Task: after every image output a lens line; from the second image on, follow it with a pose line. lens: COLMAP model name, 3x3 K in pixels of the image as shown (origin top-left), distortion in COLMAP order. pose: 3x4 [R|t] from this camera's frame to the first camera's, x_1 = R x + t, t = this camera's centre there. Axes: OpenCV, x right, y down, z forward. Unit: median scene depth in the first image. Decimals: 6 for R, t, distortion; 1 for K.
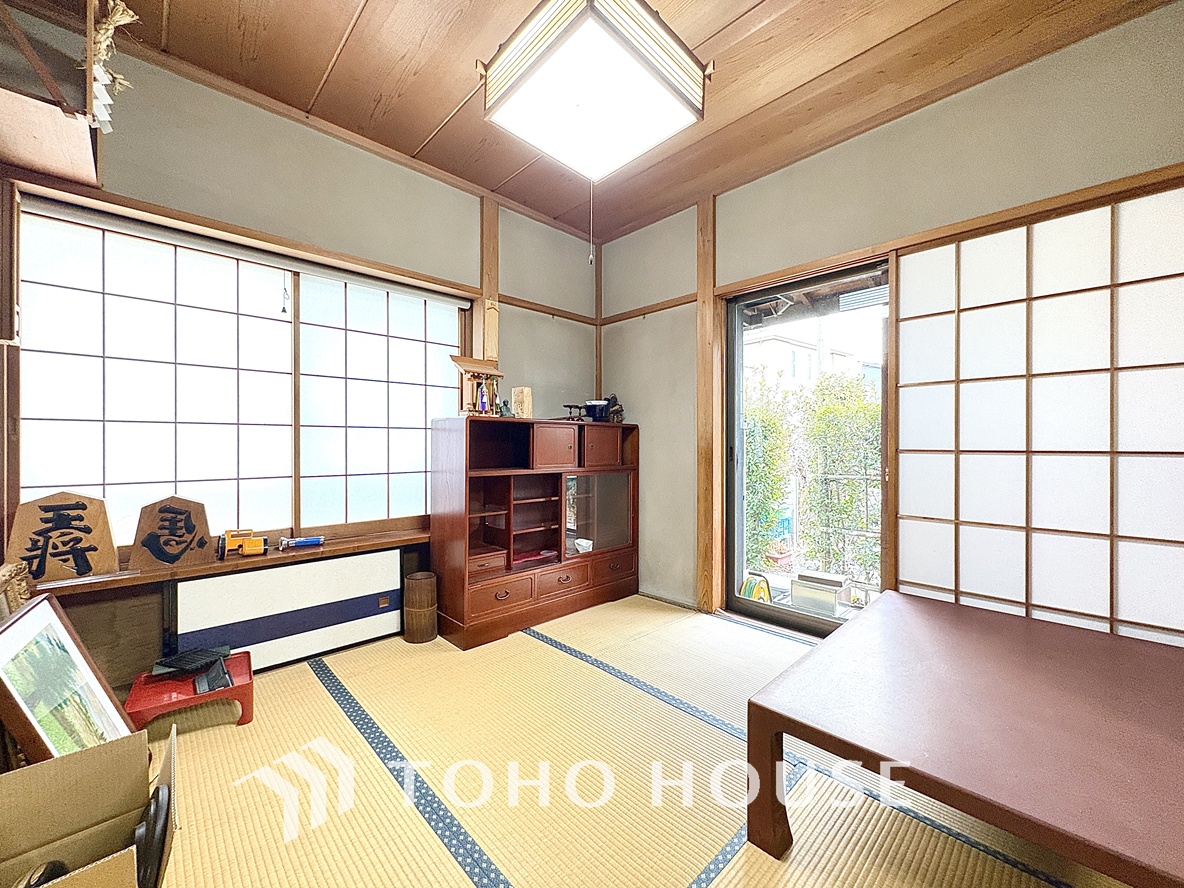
lens RADIAL K [[471.9, 0, 597.2], [0, 471.9, 448.4], [0, 0, 1]] dist [0.002120, 0.000068]
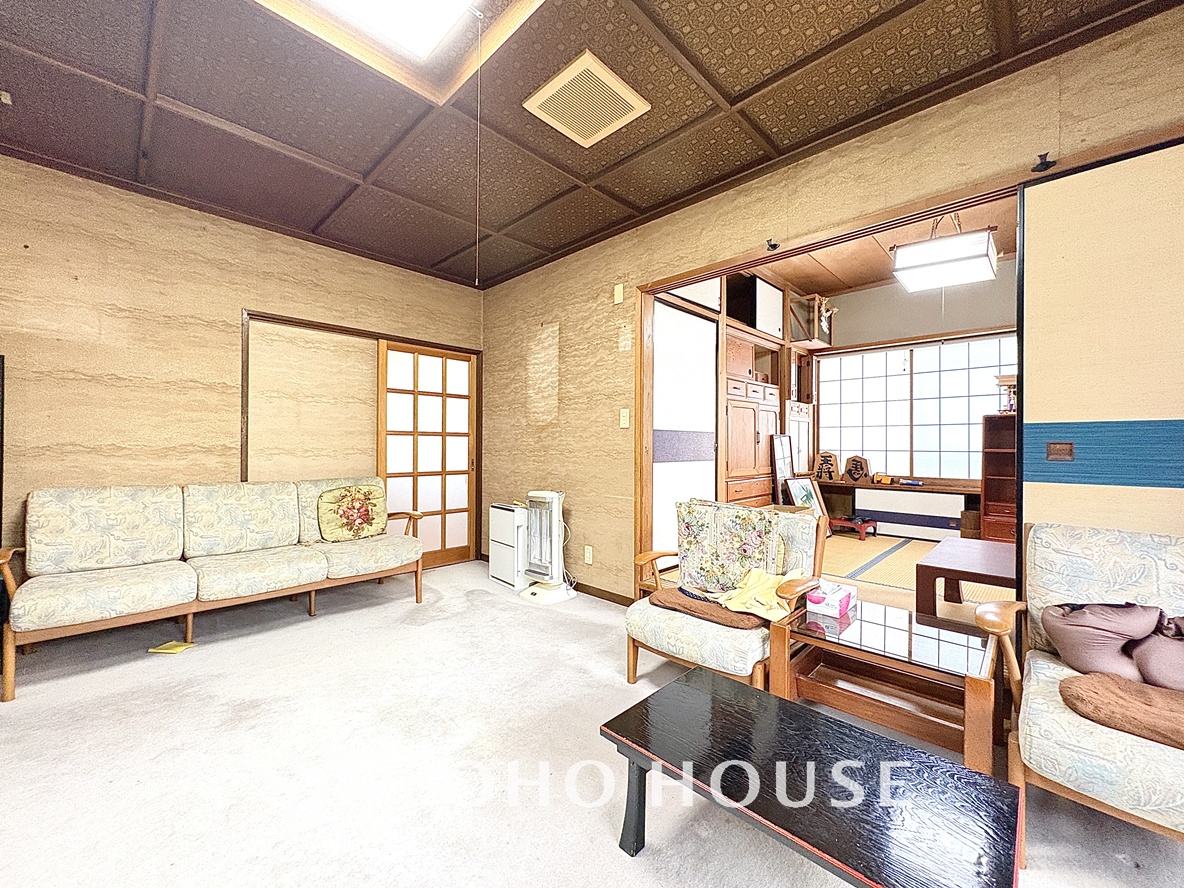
lens RADIAL K [[471.9, 0, 595.8], [0, 471.9, 442.4], [0, 0, 1]] dist [0.002120, 0.000068]
pose [[0.034154, -0.009766, -0.999369, 1.177699], [-0.013706, 0.999854, -0.010240, 0.056112], [0.999323, 0.014047, 0.034015, -0.364111]]
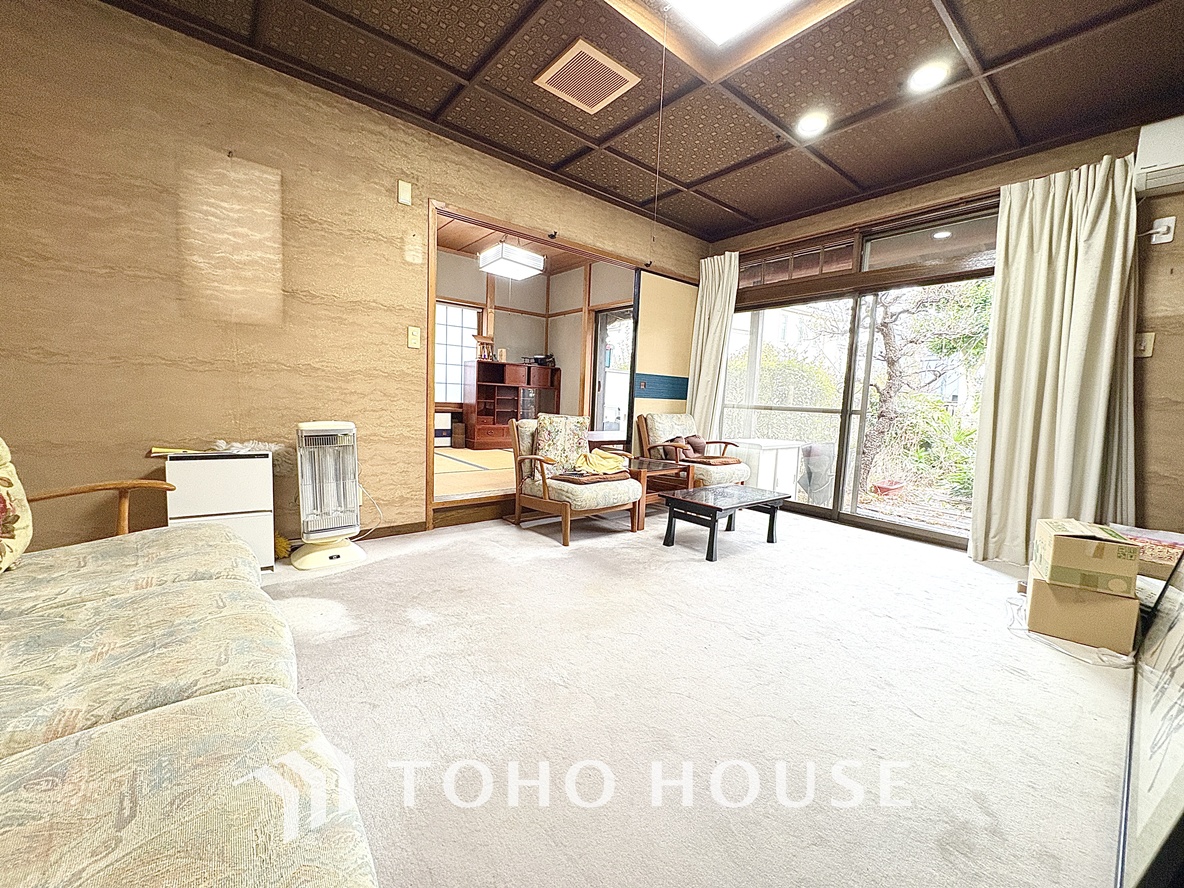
lens RADIAL K [[471.9, 0, 590.5], [0, 471.9, 441.6], [0, 0, 1]] dist [0.002120, 0.000068]
pose [[0.996460, 0.044715, -0.071190, 0.478936], [-0.038686, 0.995722, 0.083913, 0.118294], [0.074637, -0.080862, 0.993927, -1.372277]]
